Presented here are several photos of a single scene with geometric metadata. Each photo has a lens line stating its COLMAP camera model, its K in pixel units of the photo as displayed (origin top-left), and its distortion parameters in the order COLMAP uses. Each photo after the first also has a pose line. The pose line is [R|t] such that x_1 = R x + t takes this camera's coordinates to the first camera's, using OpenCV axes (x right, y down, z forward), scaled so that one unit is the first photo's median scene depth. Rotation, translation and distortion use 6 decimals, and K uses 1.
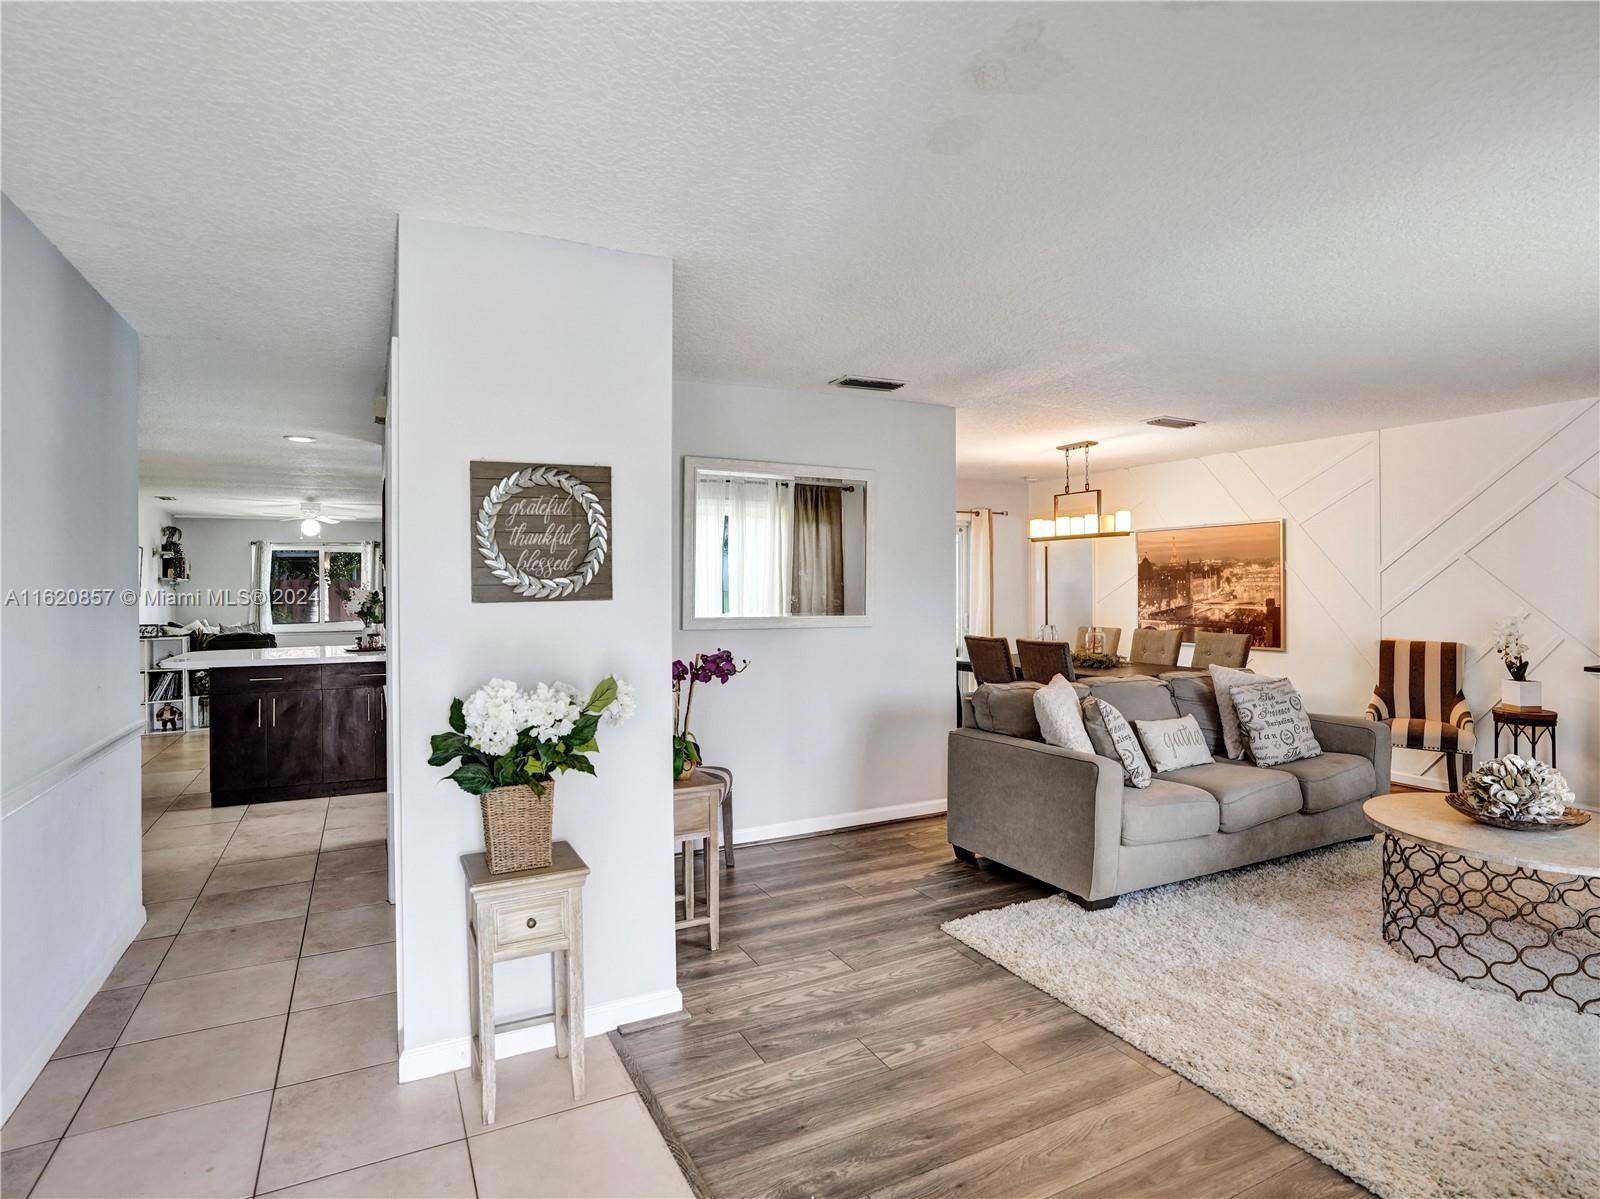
lens RADIAL K [[823.2, 0, 800.0], [0, 823.2, 599.5], [0, 0, 1]] dist [-0.066733, 0.024768]
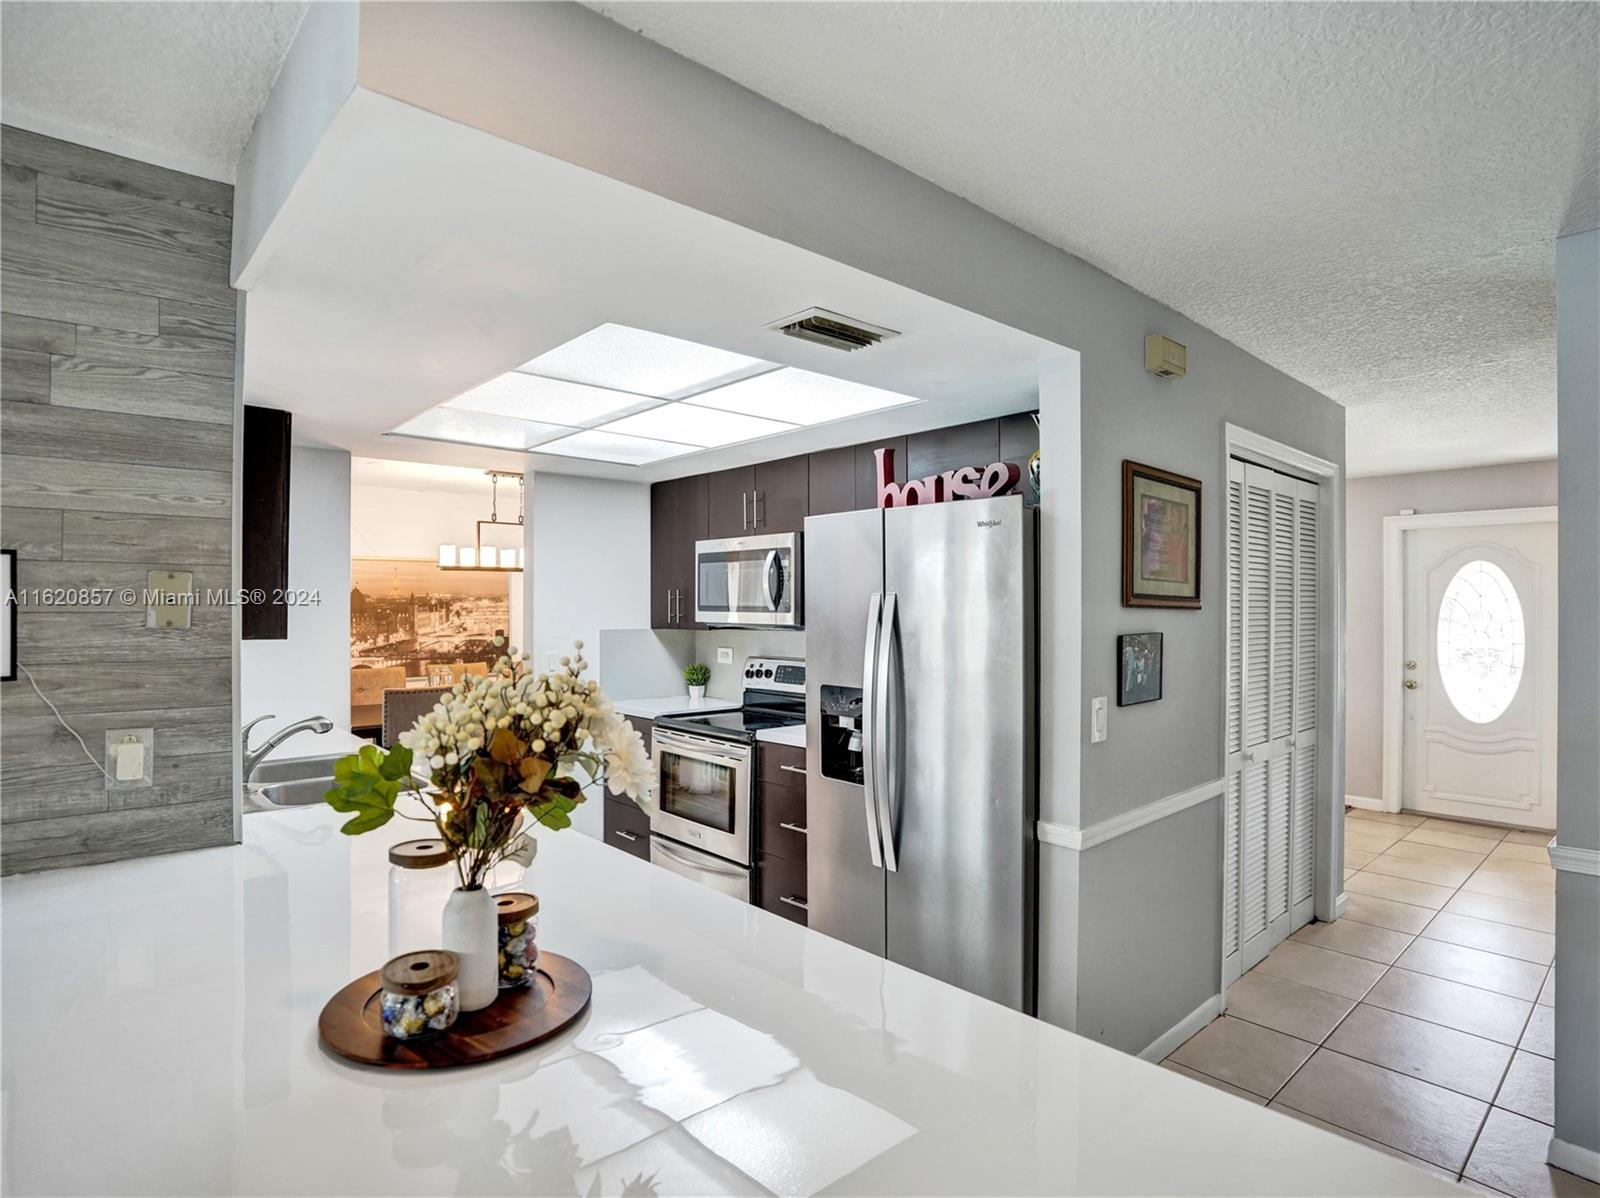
lens RADIAL K [[827.6, 0, 800.0], [0, 827.6, 599.0], [0, 0, 1]] dist [-0.059165, 0.017325]
pose [[-0.264877, 0.012058, 0.964207, -0.610889], [0.018177, 0.999807, -0.007510, -0.026113], [-0.964111, 0.015537, -0.265045, 0.829436]]
